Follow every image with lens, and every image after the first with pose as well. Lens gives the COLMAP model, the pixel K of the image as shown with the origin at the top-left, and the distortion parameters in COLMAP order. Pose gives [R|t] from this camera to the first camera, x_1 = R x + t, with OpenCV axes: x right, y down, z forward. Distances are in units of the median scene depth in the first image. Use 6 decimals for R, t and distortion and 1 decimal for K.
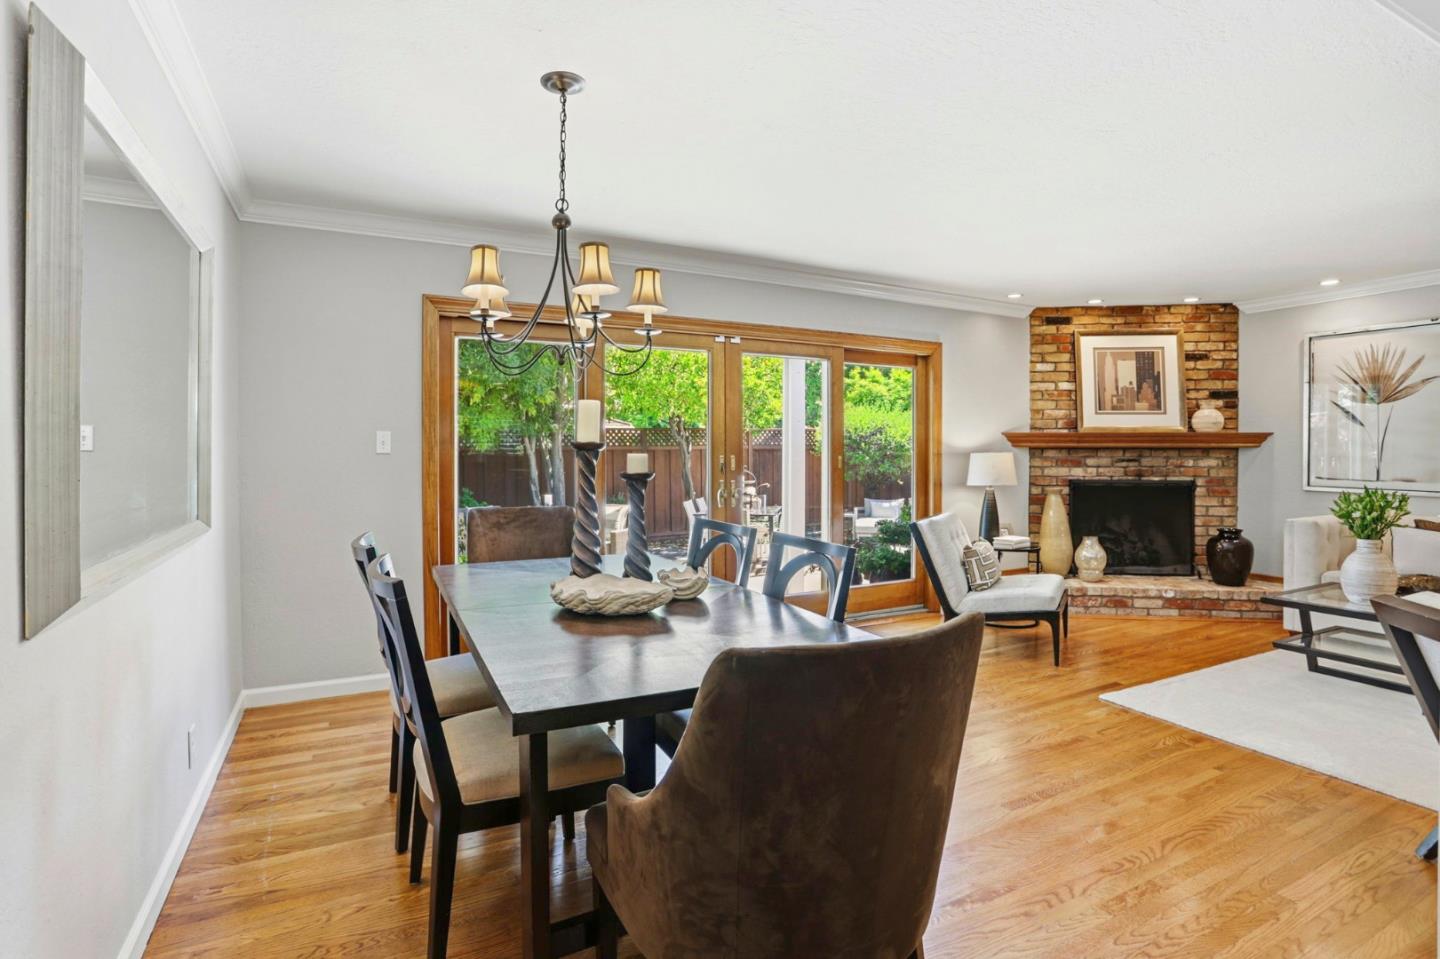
lens RADIAL K [[706.4, 0, 710.1], [0, 706.4, 453.6], [0, 0, 1]] dist [-0.050436, 0.013031]
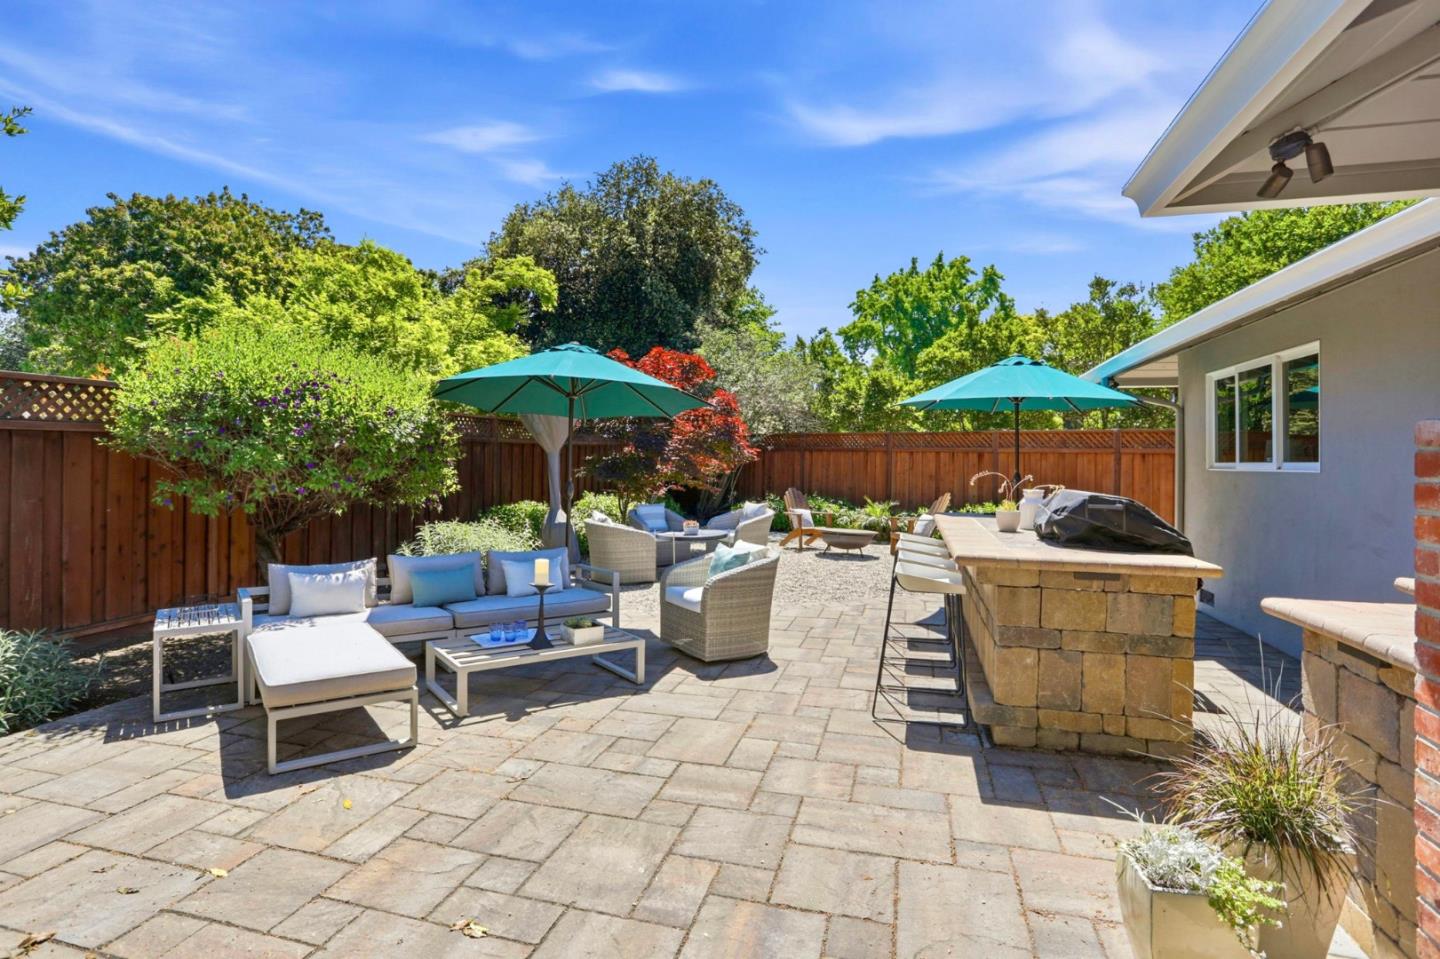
lens RADIAL K [[706.4, 0, 719.7], [0, 706.4, 453.0], [0, 0, 1]] dist [-0.050436, 0.013031]
pose [[0.670596, 0.008215, 0.741778, 0.105234], [0.003078, 0.999899, -0.013857, 0.010099], [-0.741817, 0.011576, 0.670503, 0.571511]]
